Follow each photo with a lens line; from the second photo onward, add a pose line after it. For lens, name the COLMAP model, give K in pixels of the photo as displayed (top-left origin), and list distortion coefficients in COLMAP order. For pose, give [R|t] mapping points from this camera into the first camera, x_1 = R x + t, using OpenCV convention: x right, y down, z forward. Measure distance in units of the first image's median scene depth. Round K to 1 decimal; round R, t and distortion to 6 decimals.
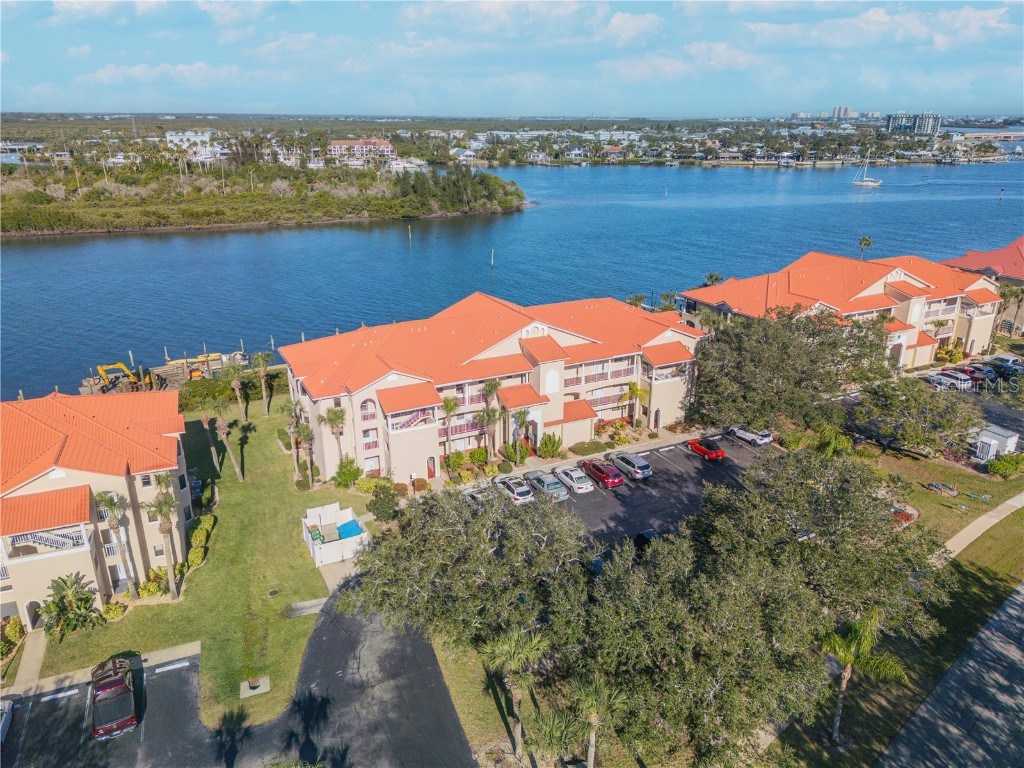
lens RADIAL K [[729.2, 0, 512.0], [0, 729.2, 384.0], [0, 0, 1]] dist [0.094038, -0.098835]
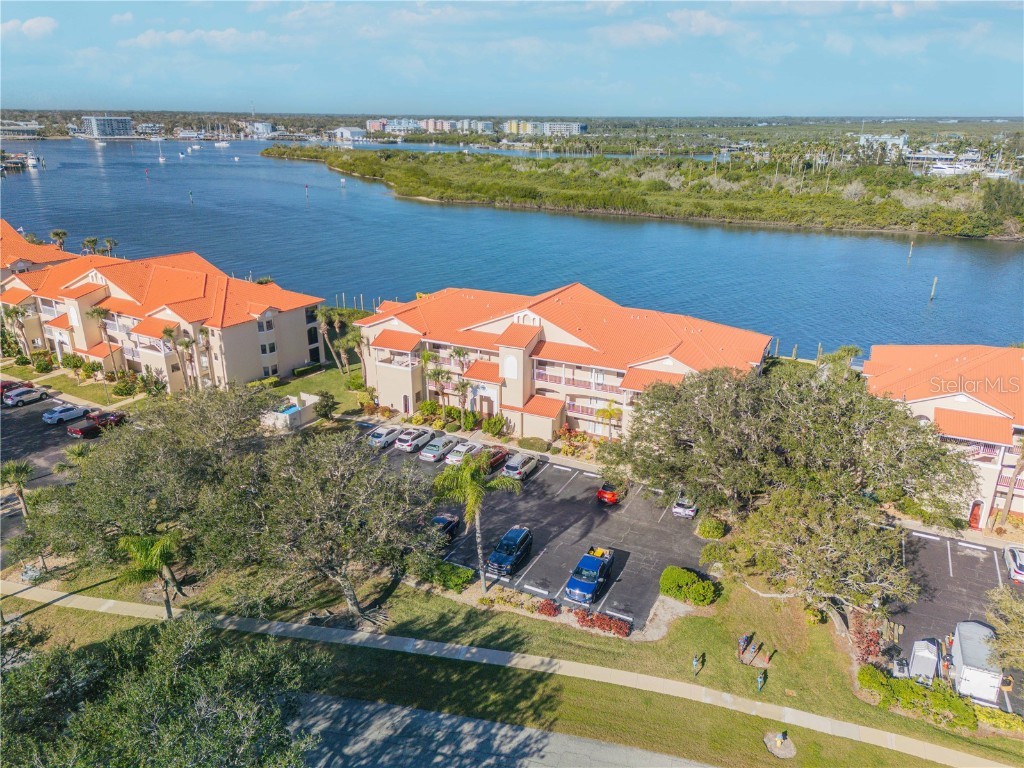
lens RADIAL K [[729.2, 0, 512.0], [0, 729.2, 384.0], [0, 0, 1]] dist [0.094038, -0.098835]
pose [[0.602455, 0.278557, -0.747966, 0.256043], [-0.281759, 0.951012, 0.127230, -0.034481], [0.746766, 0.134096, 0.651428, 0.100174]]
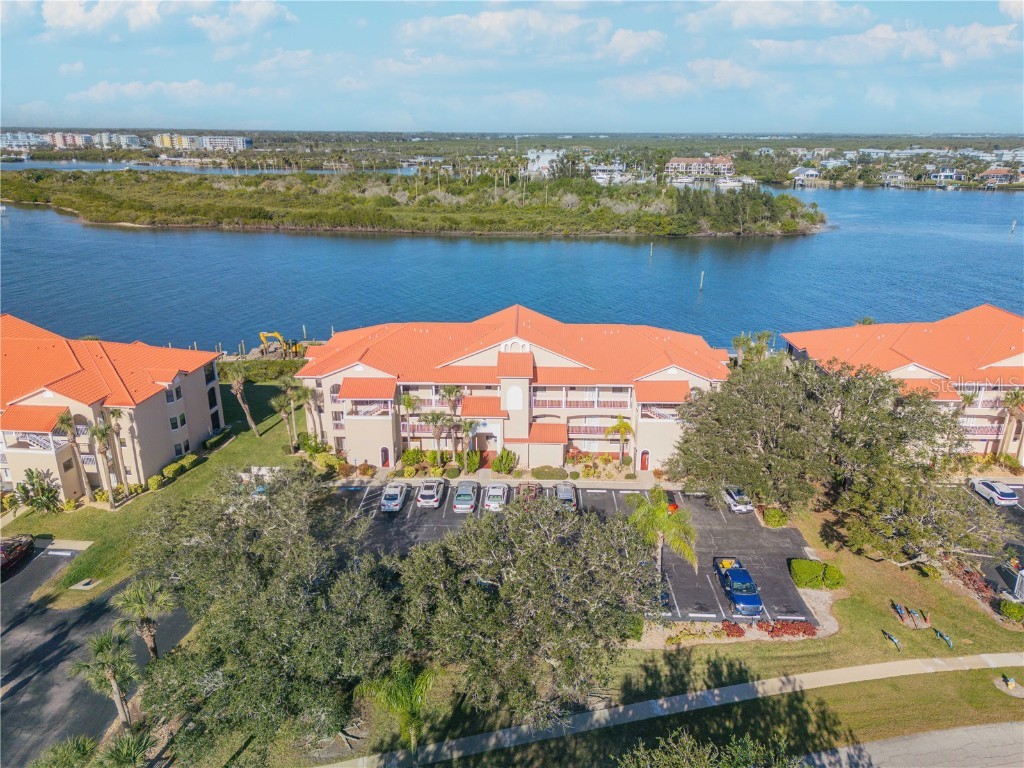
lens RADIAL K [[729.2, 0, 512.0], [0, 729.2, 384.0], [0, 0, 1]] dist [0.094038, -0.098835]
pose [[0.884815, 0.155176, -0.439344, 0.148206], [-0.164617, 0.986214, 0.016799, -0.011784], [0.435894, 0.057460, 0.898162, 0.032035]]
